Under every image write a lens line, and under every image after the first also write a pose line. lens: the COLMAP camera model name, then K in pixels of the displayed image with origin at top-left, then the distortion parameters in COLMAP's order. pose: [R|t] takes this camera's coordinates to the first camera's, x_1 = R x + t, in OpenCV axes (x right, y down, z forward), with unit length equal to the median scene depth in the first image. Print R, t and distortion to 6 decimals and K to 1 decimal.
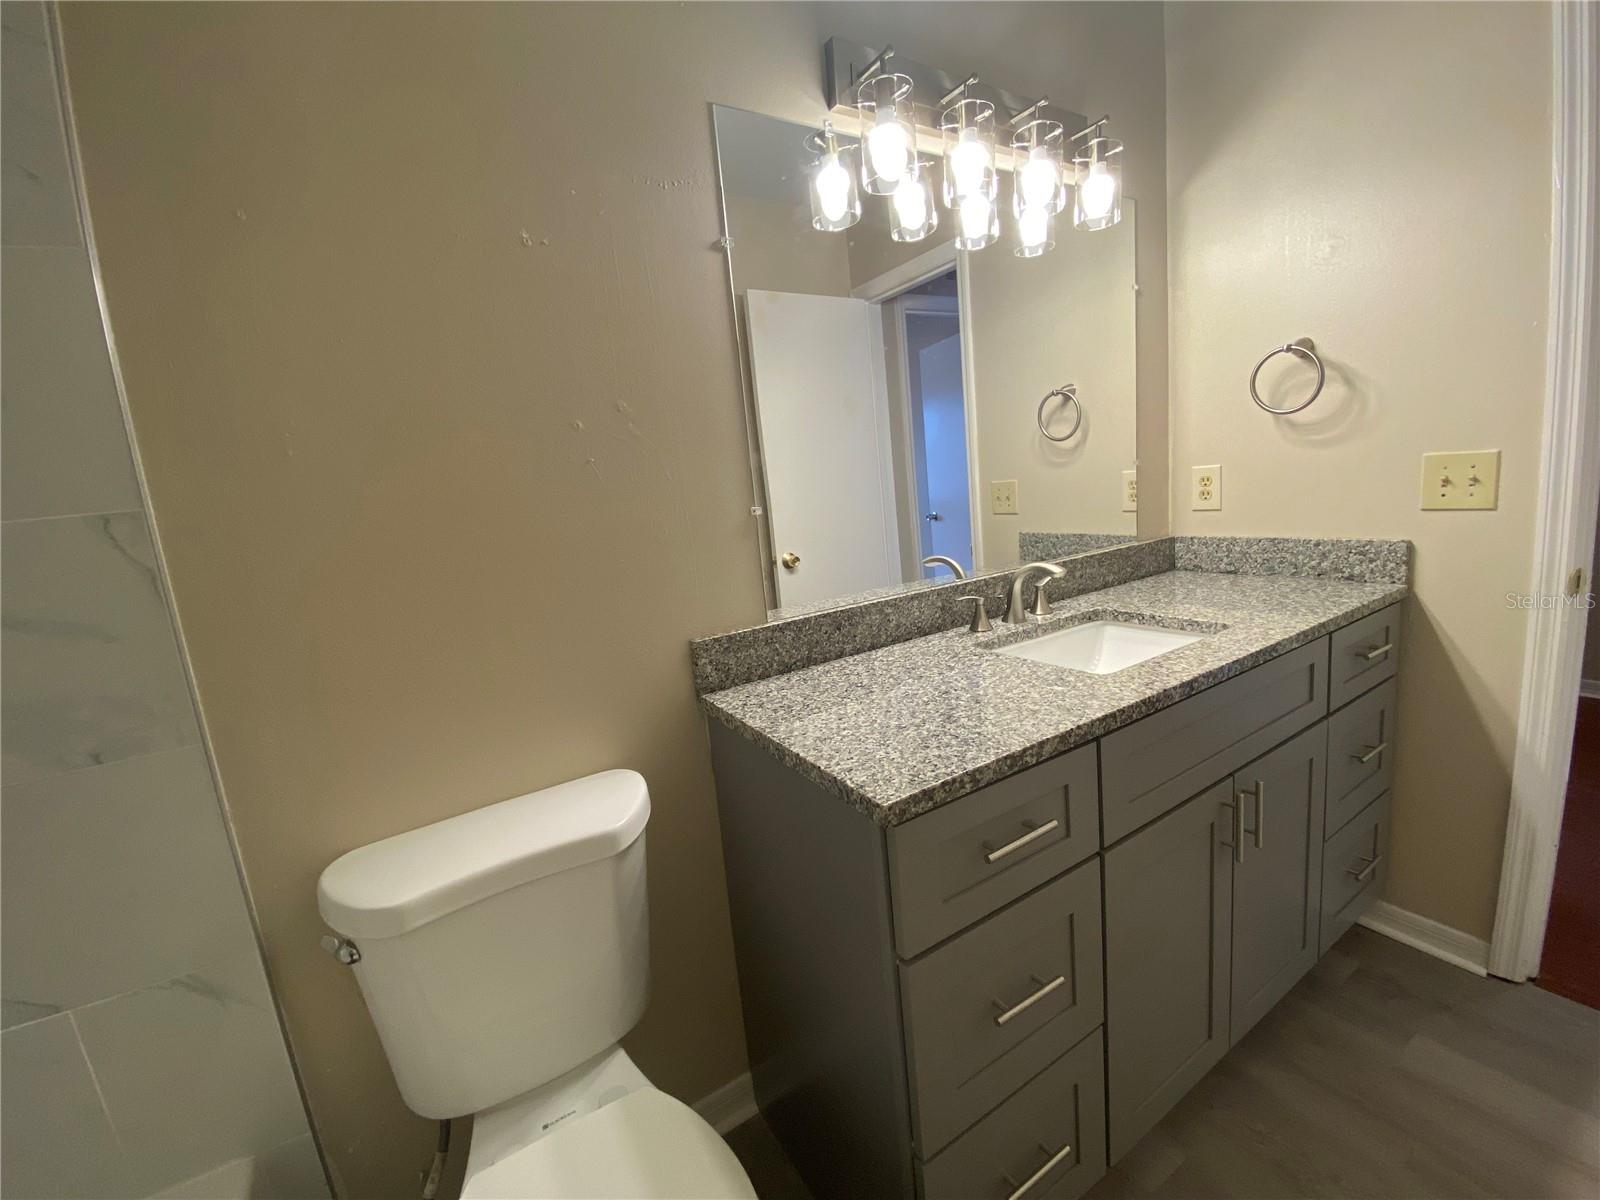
lens RADIAL K [[638.2, 0, 800.0], [0, 638.2, 600.0], [0, 0, 1]] dist [0.003435, -0.013854]
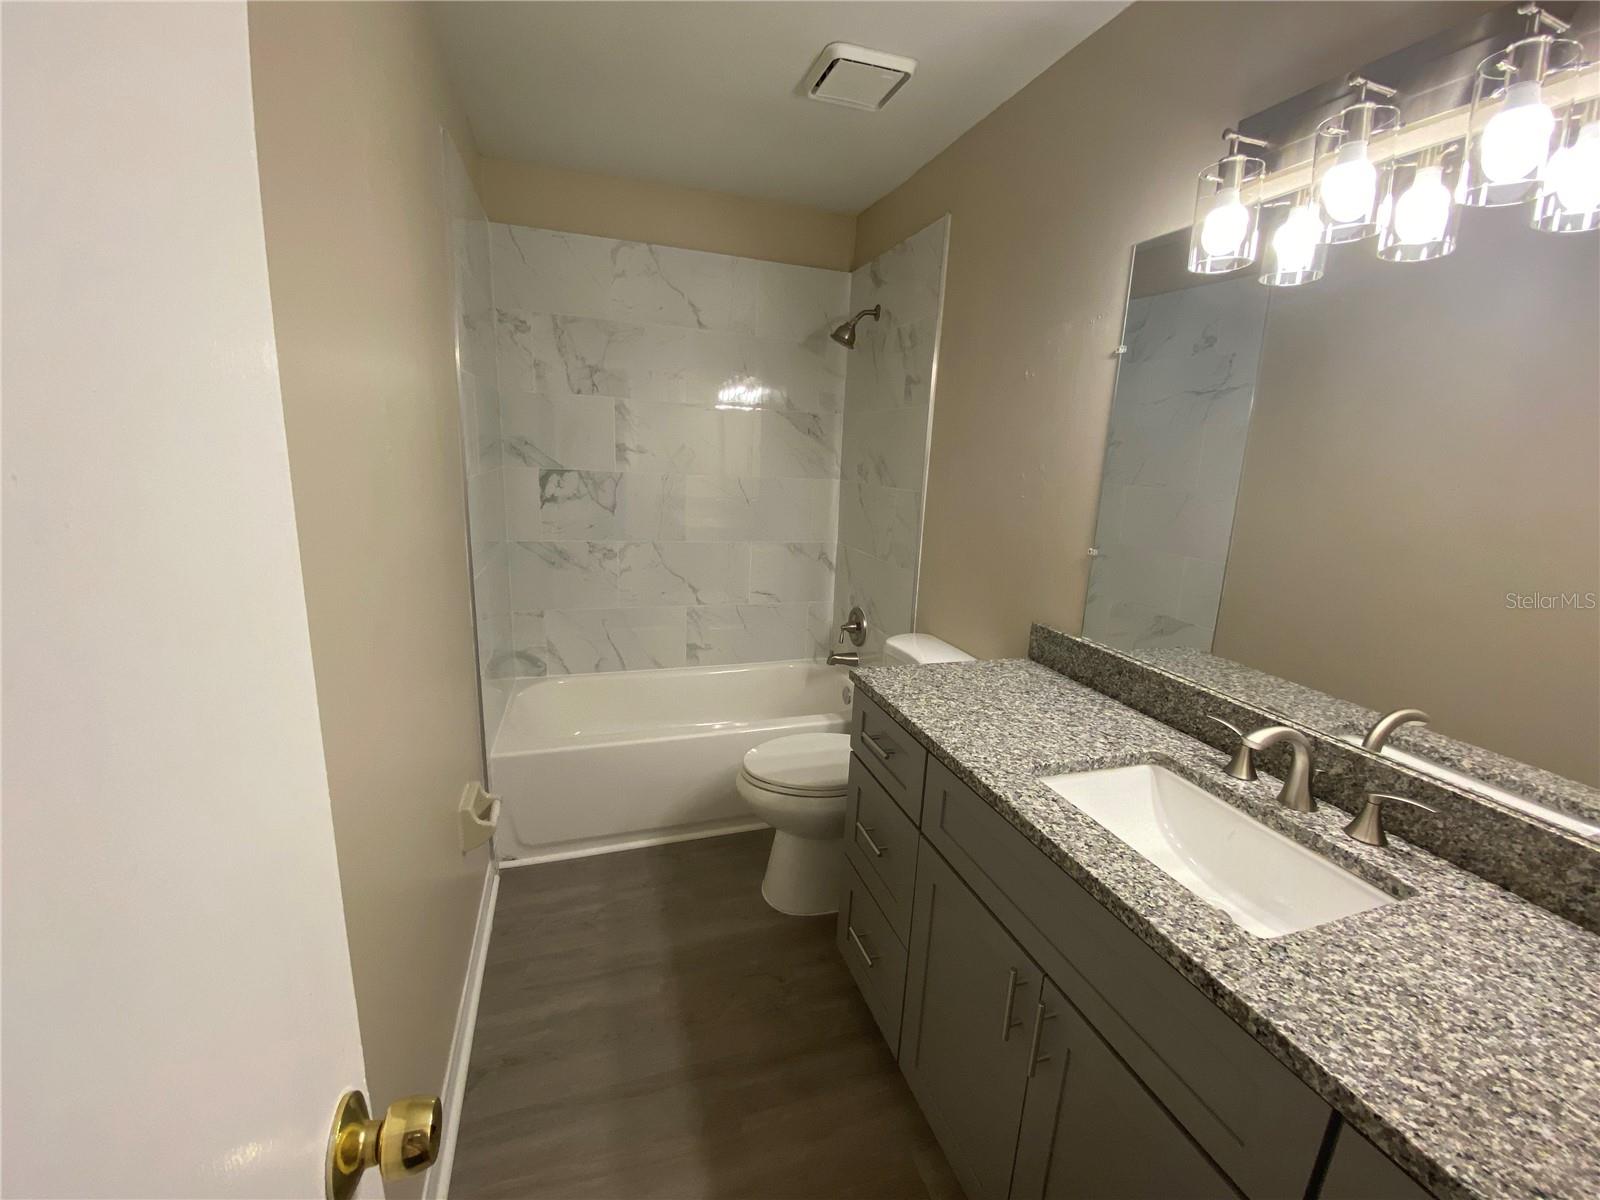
lens RADIAL K [[638.2, 0, 800.0], [0, 638.2, 600.0], [0, 0, 1]] dist [0.003435, -0.013854]
pose [[-0.206986, 0.306055, -0.929240, 1.301923], [-0.205959, 0.914893, 0.347206, -0.384084], [0.956419, 0.263252, -0.126335, 0.629129]]
